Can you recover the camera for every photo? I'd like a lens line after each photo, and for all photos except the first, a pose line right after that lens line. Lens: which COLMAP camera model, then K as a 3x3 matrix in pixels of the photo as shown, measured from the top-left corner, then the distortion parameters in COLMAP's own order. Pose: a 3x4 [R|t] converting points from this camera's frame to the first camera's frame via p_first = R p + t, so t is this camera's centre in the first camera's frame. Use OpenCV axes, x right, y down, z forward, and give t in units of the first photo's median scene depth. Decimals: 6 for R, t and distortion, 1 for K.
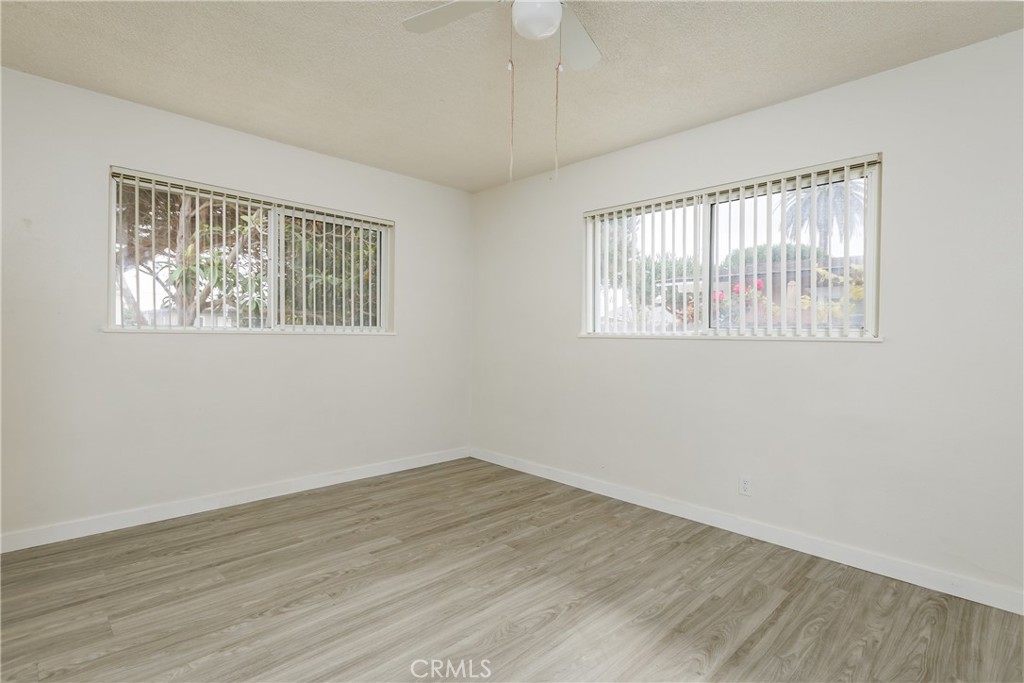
lens RADIAL K [[493.4, 0, 512.7], [0, 493.4, 337.9], [0, 0, 1]] dist [-0.002141, -0.001309]
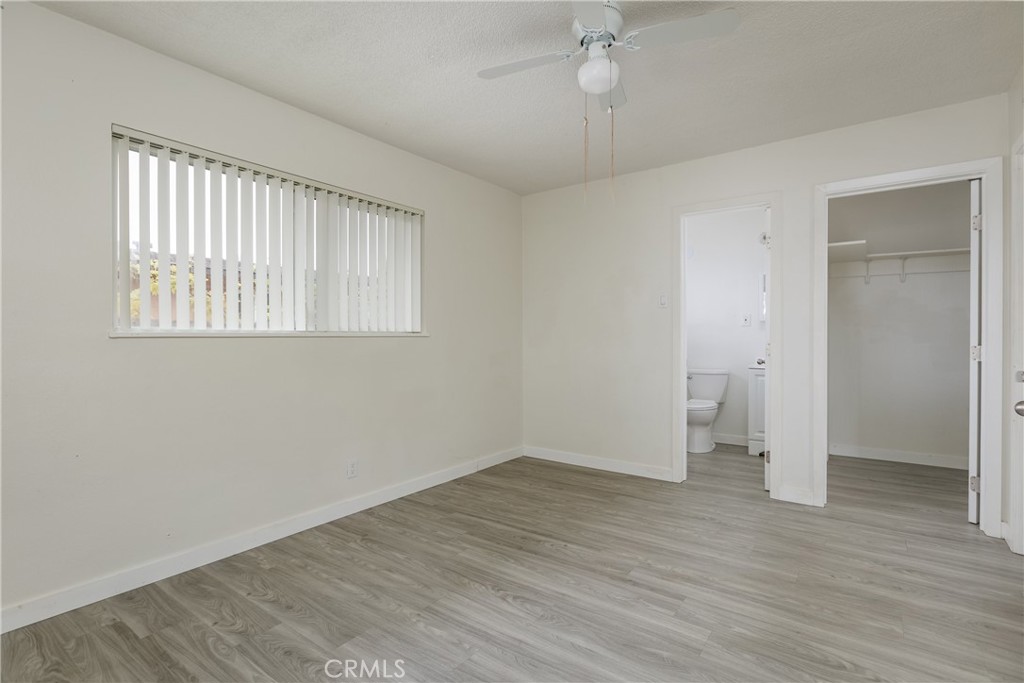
lens RADIAL K [[493.4, 0, 512.5], [0, 493.4, 339.7], [0, 0, 1]] dist [-0.002141, -0.001309]
pose [[-0.171372, -0.018686, 0.985029, -0.745511], [0.001862, 0.999812, 0.019291, -0.009055], [-0.985205, 0.005140, -0.171305, 0.933932]]
